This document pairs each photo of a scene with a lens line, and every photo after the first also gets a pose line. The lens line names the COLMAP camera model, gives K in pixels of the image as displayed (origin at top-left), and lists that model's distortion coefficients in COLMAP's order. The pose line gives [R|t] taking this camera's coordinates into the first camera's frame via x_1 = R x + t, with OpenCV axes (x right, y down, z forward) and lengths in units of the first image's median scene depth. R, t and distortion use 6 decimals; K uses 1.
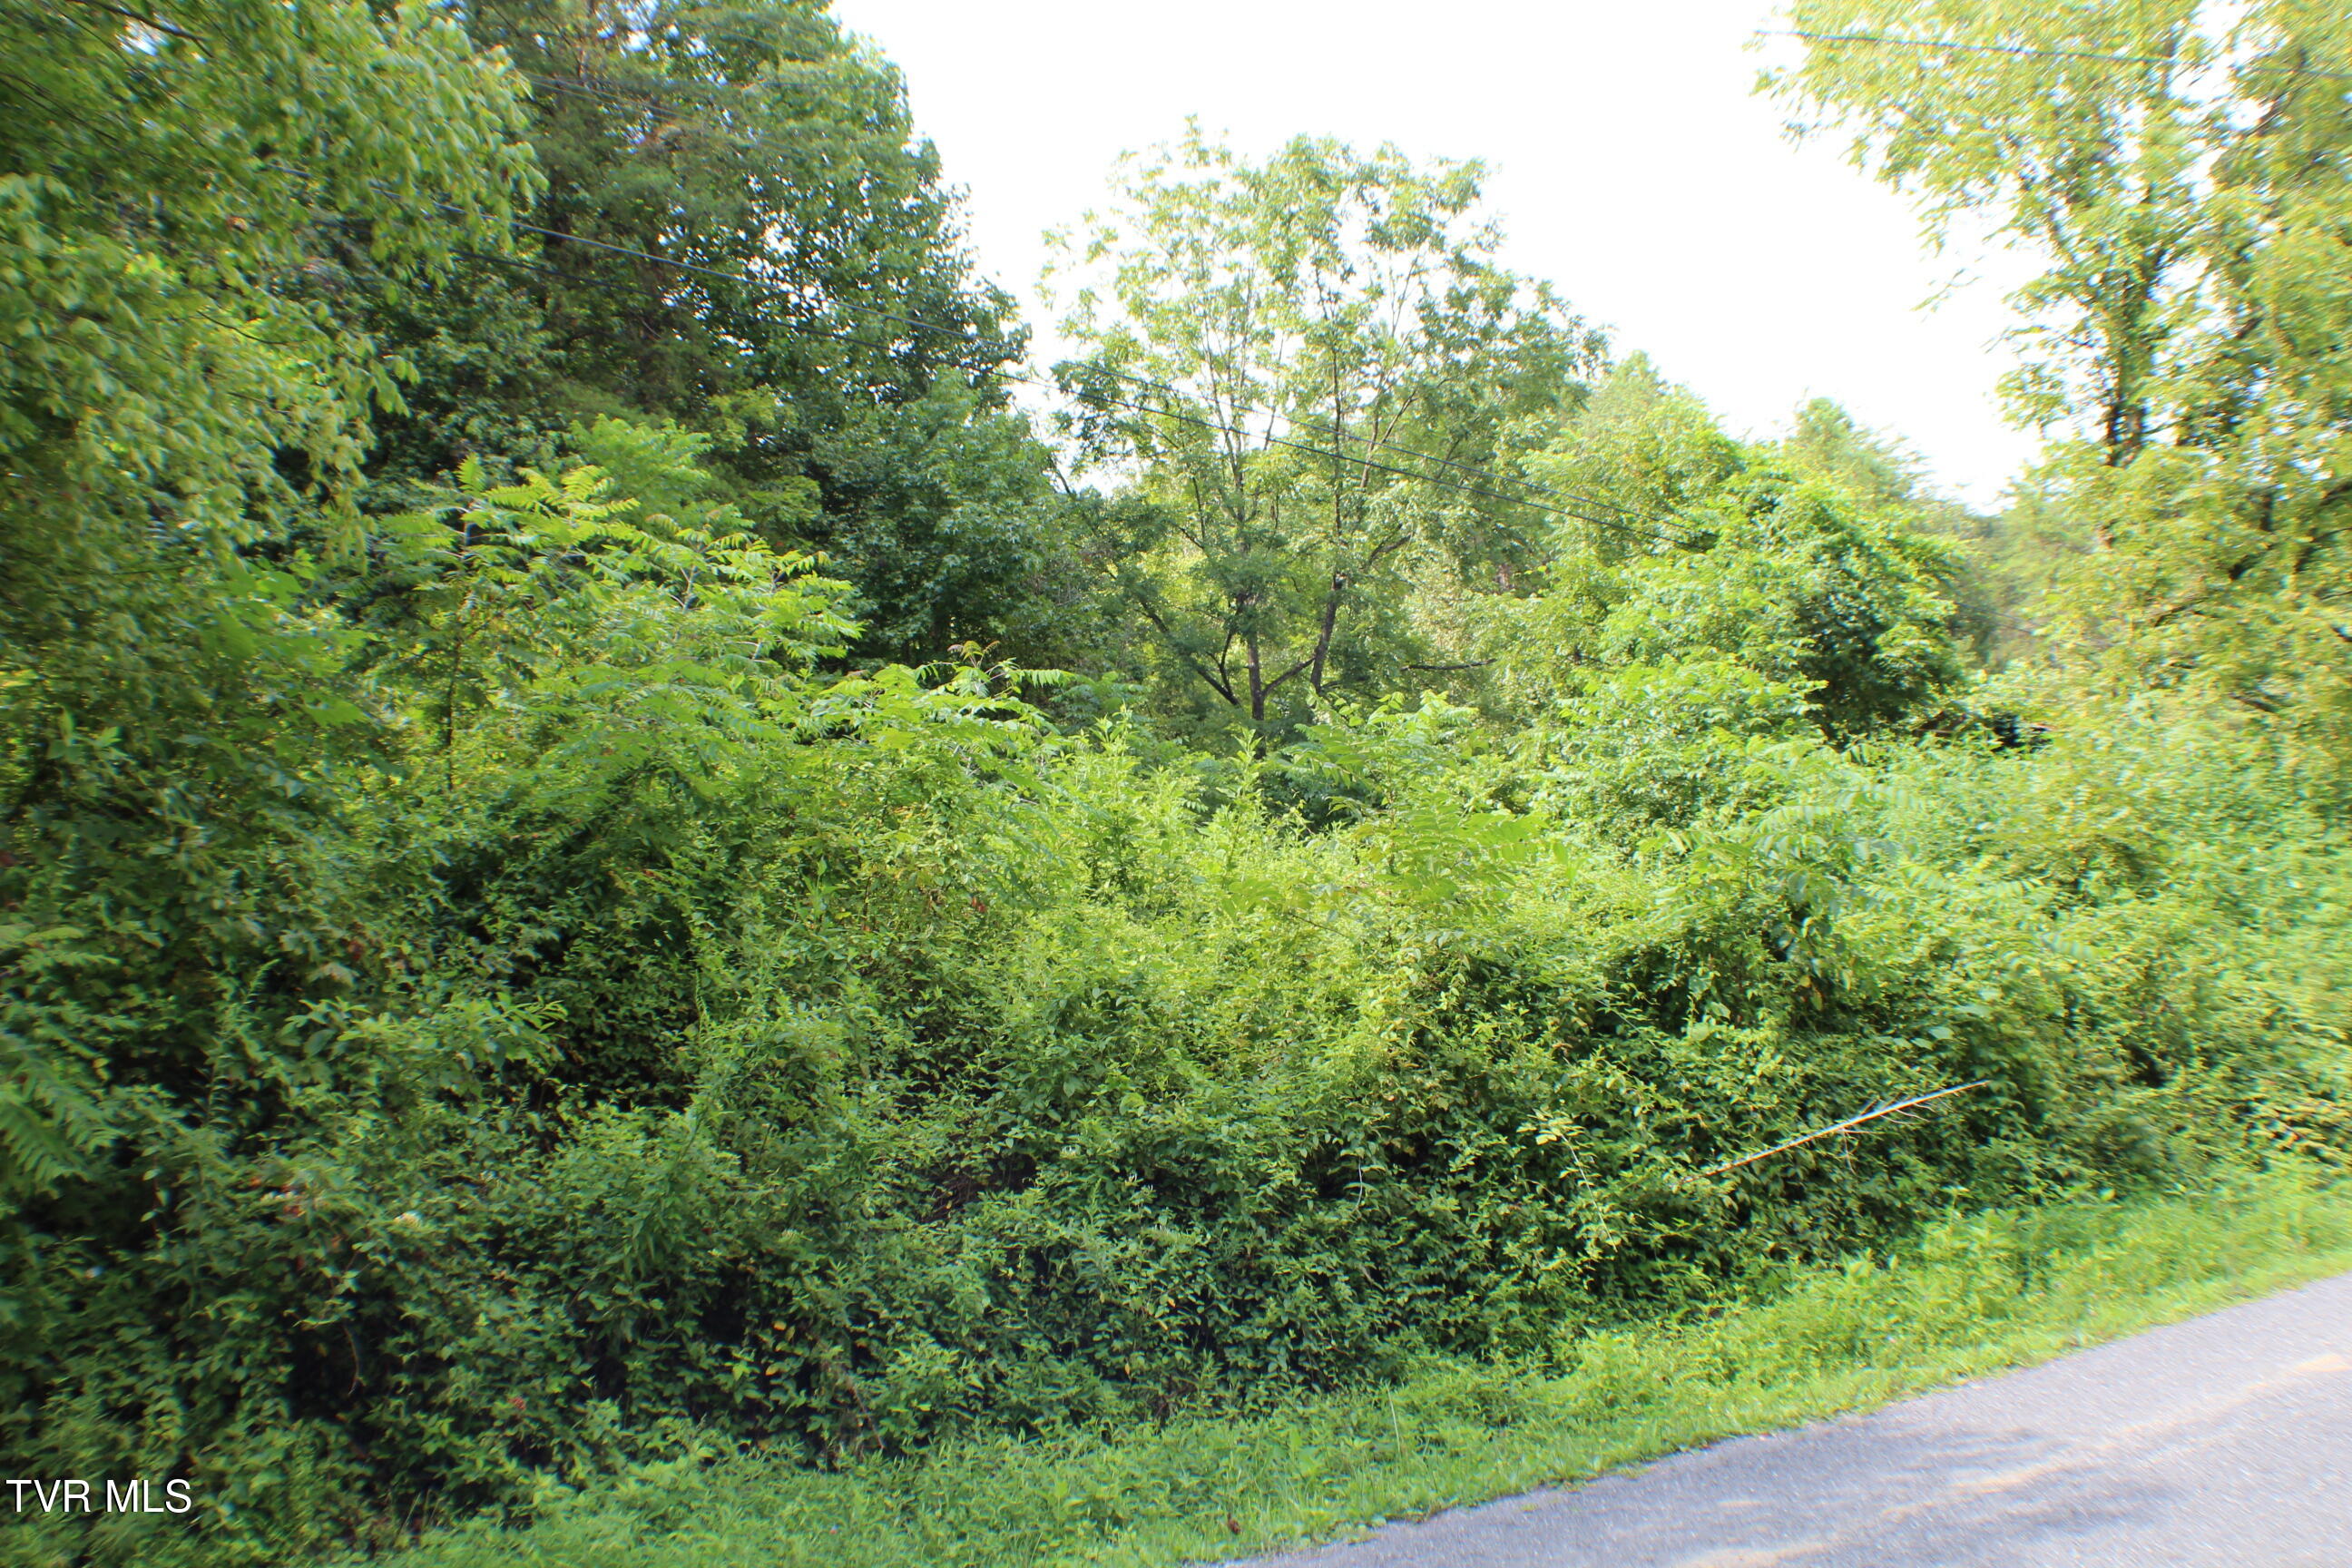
lens RADIAL K [[2023.7, 0, 1196.4], [0, 2023.7, 774.6], [0, 0, 1]] dist [-0.222899, 0.097340]
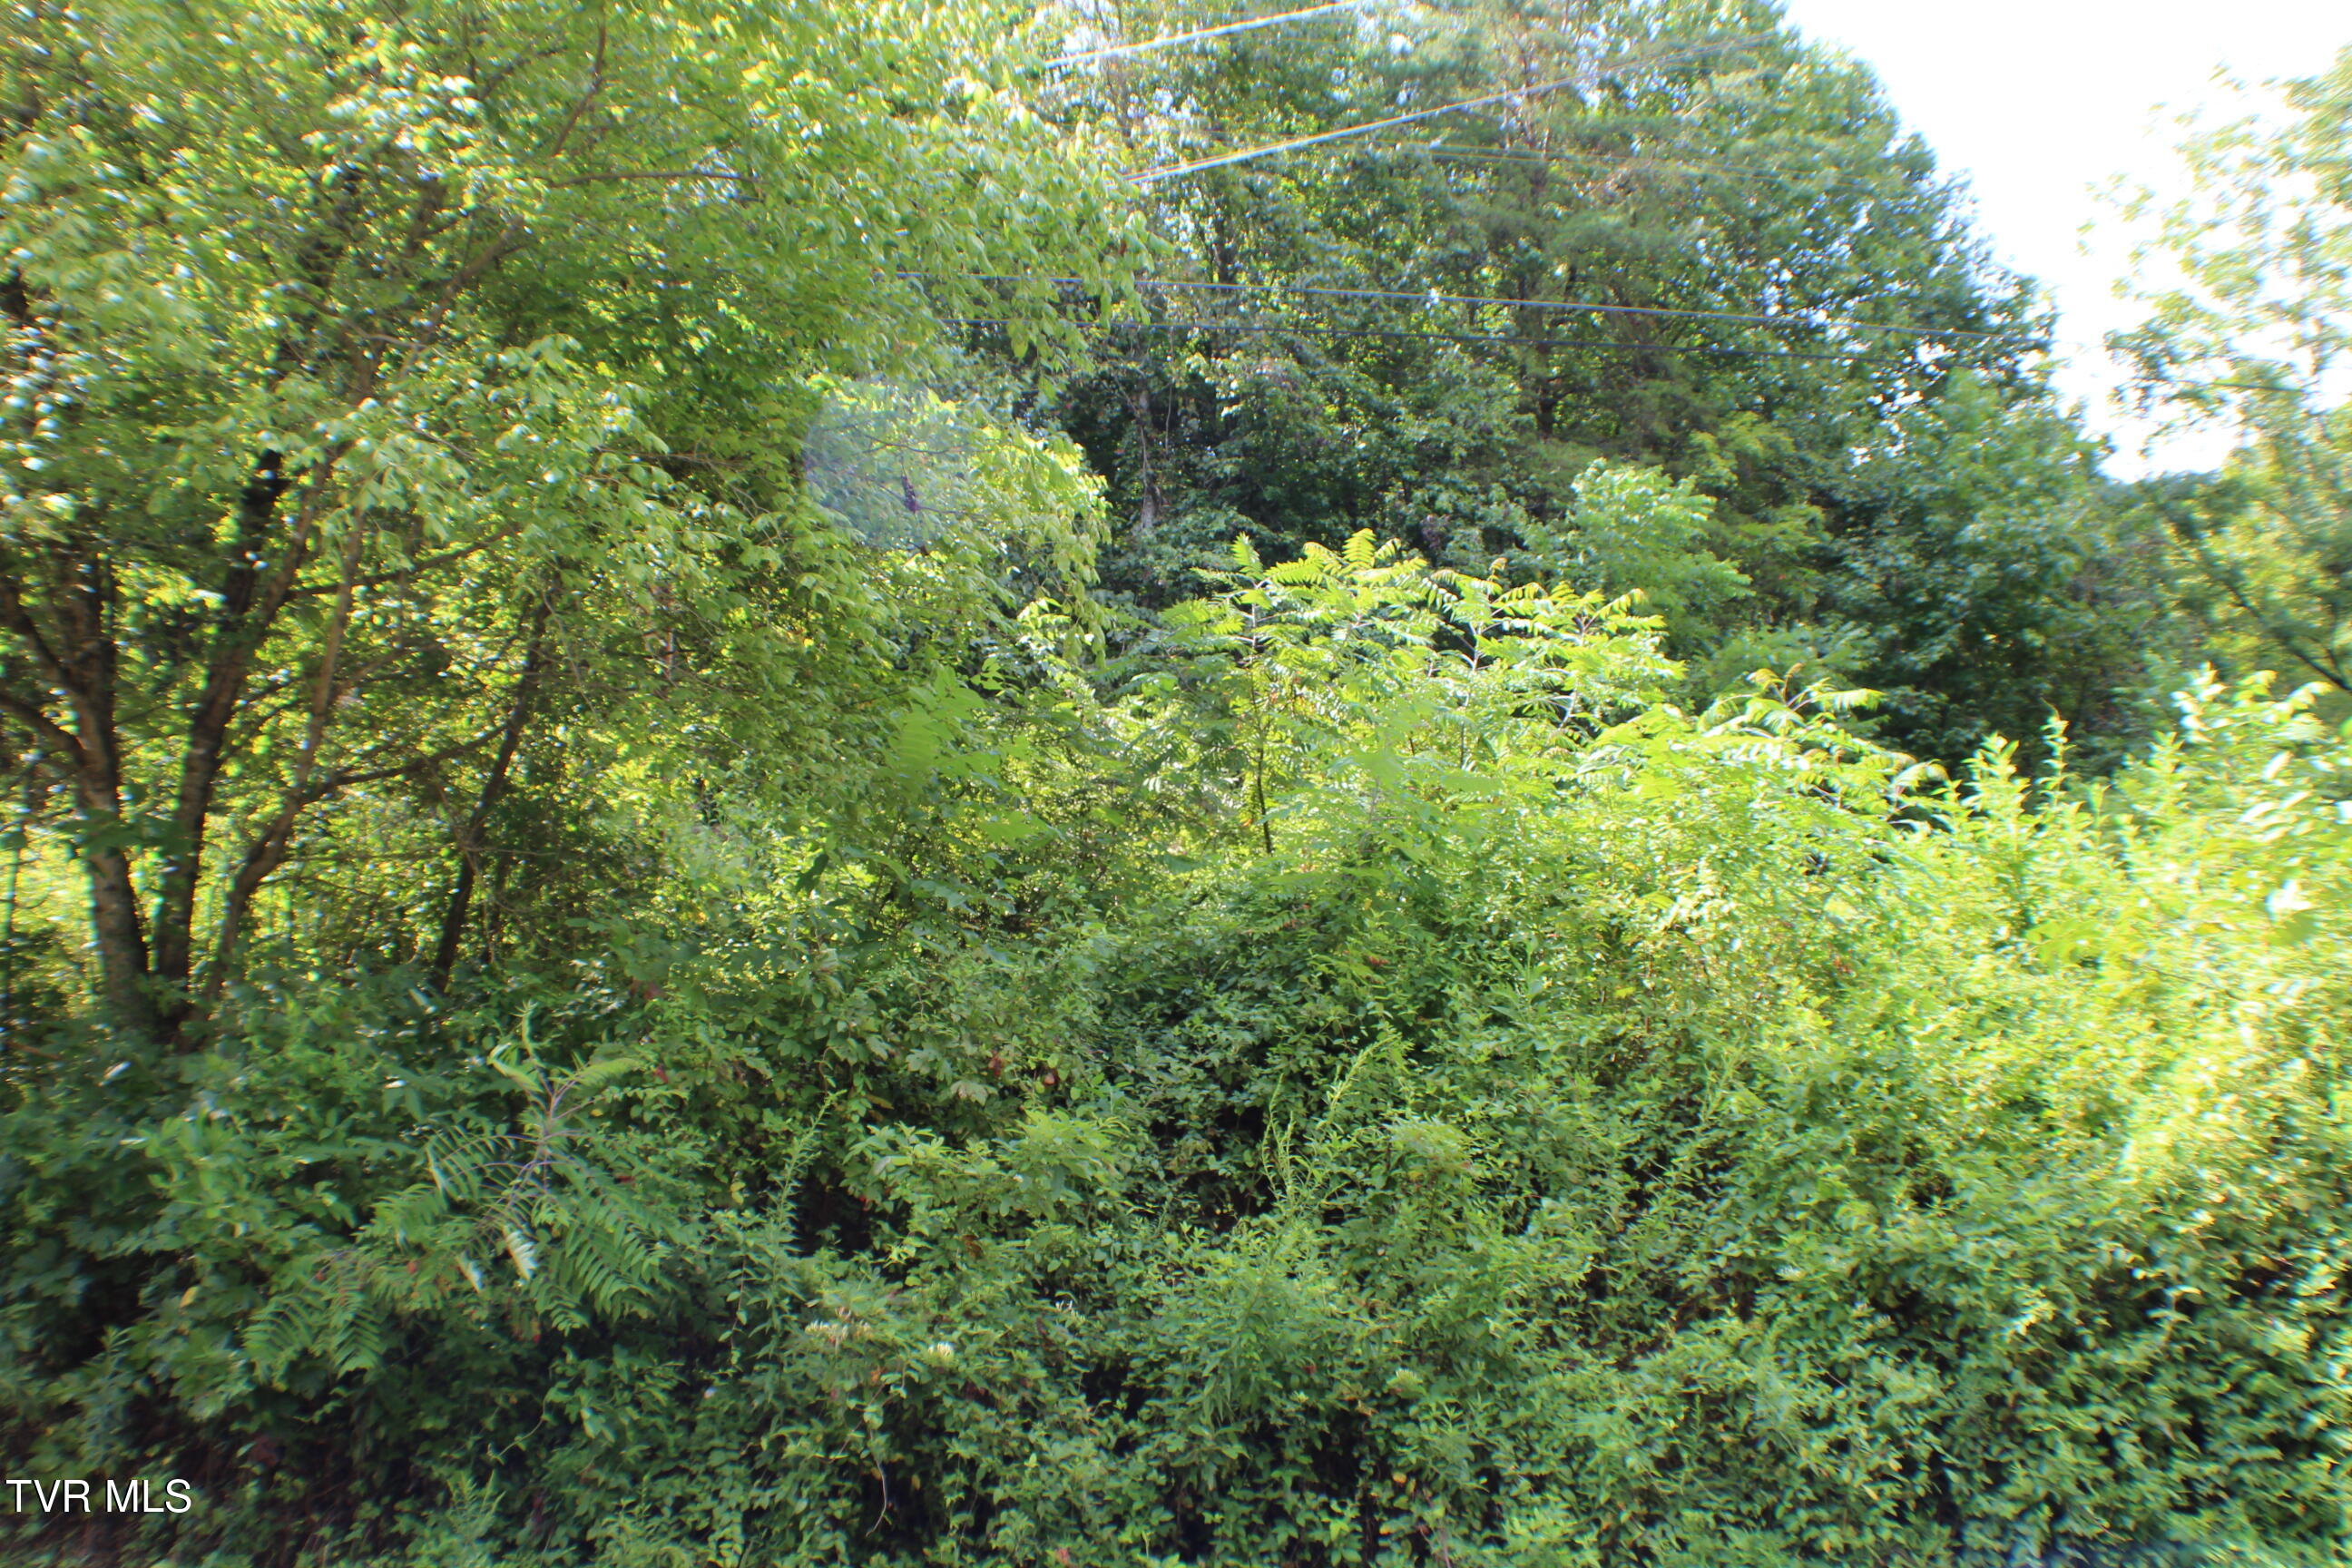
lens RADIAL K [[2023.7, 0, 1191.5], [0, 2023.7, 786.1], [0, 0, 1]] dist [-0.222899, 0.097340]
pose [[0.837738, -0.091796, -0.538302, 0.177623], [0.081680, 0.995744, -0.042688, 0.001683], [0.539929, -0.008207, 0.841670, 0.180433]]
